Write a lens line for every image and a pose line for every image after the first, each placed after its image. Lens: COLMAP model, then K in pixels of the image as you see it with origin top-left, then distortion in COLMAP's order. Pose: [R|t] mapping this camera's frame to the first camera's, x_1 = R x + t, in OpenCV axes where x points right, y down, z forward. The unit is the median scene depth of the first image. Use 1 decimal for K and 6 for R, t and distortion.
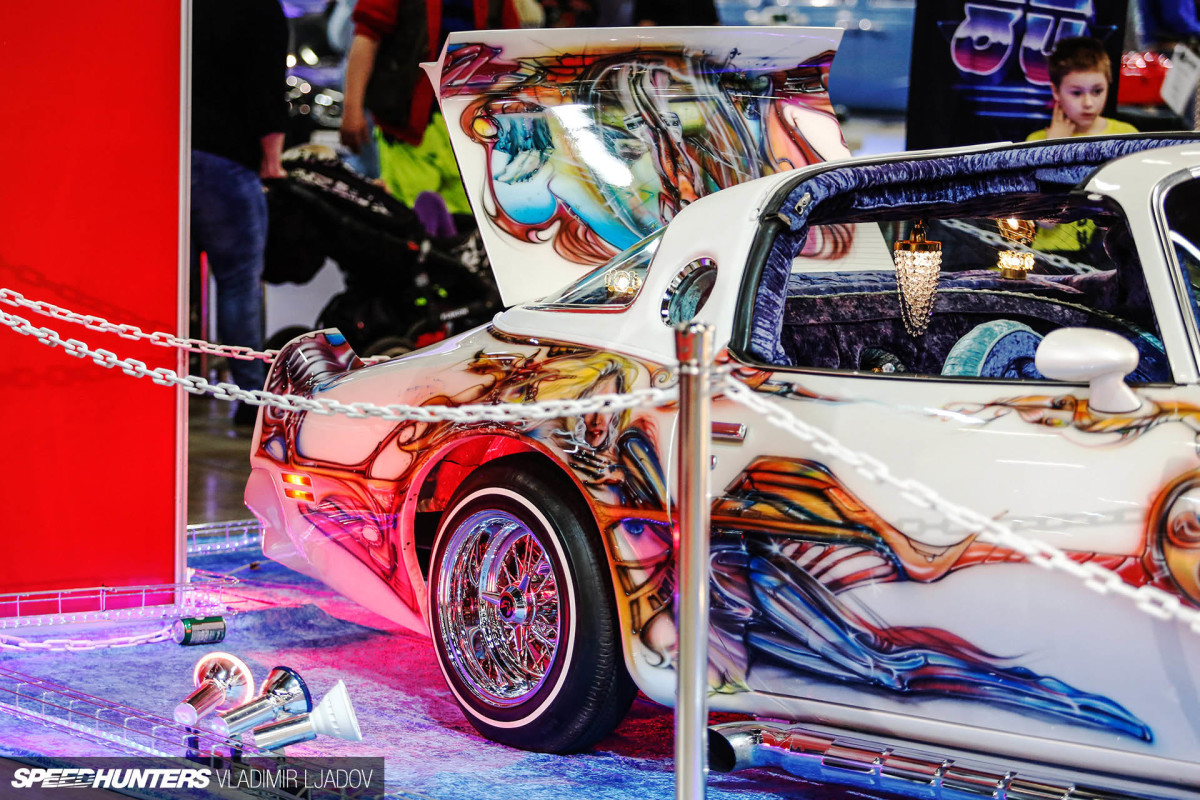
lens RADIAL K [[3646.6, 0, 600.3], [0, 3646.6, 399.3], [0, 0, 1]] dist [-0.161185, 0.000000]
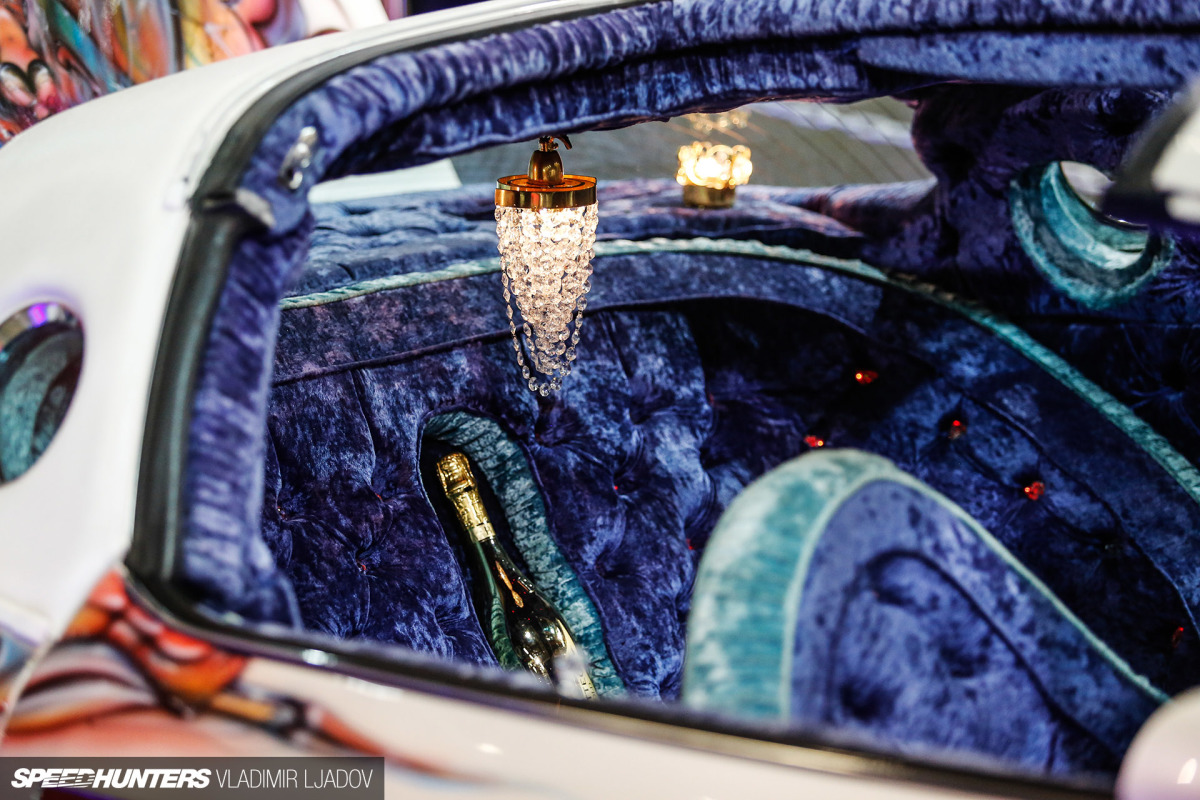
lens RADIAL K [[3699.7, 0, 598.0], [0, 3699.7, 401.8], [0, 0, 1]] dist [0.055387, 0.000000]
pose [[0.985706, -0.047359, 0.161683, 0.021340], [0.030297, 0.993861, 0.106406, -0.067481], [-0.165729, -0.099987, 0.981089, 0.589483]]
